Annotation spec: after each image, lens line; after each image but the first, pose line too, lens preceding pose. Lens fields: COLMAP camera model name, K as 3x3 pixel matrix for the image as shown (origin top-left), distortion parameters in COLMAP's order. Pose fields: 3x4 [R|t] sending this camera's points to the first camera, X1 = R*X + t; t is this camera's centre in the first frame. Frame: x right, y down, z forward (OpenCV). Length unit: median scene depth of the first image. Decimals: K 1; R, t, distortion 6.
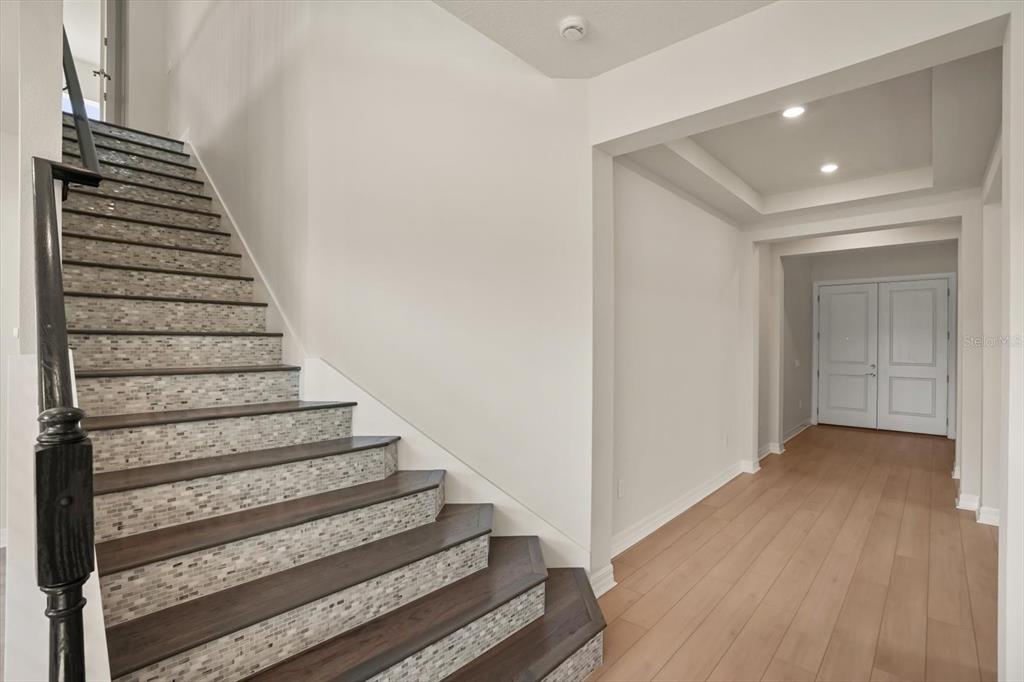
lens RADIAL K [[482.9, 0, 512.0], [0, 482.9, 341.0], [0, 0, 1]] dist [-0.001341, 0.000017]
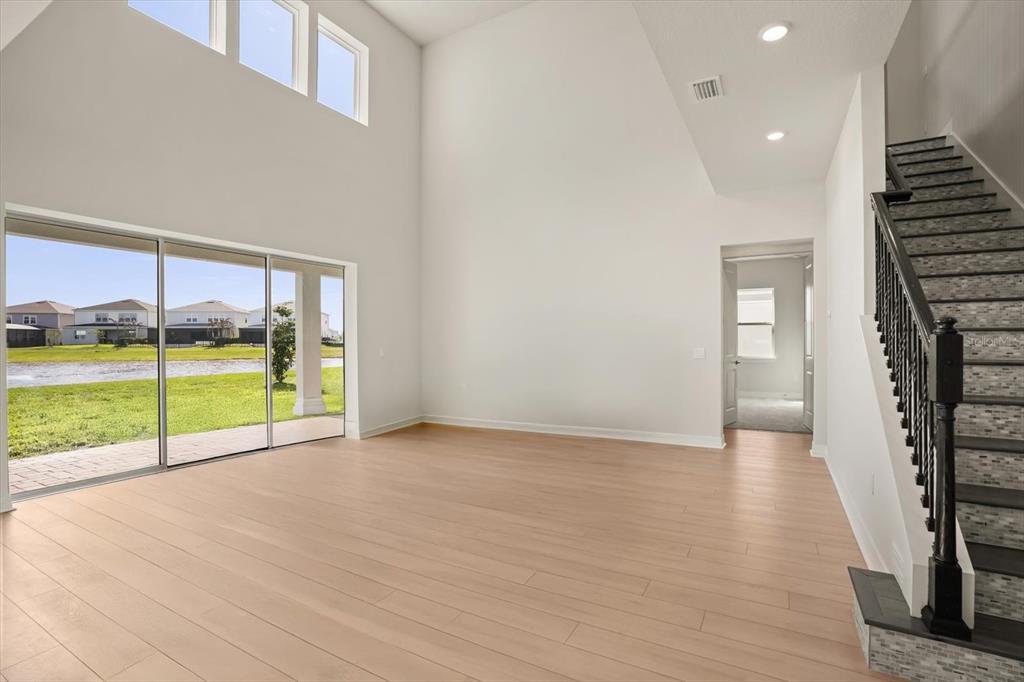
lens RADIAL K [[425.5, 0, 512.0], [0, 425.5, 341.0], [0, 0, 1]] dist [-0.026130, 0.000225]
pose [[0.187693, 0.019668, -0.982031, 0.105030], [0.002934, 0.999784, 0.020584, 0.053856], [0.982223, -0.006745, 0.187594, -0.283639]]
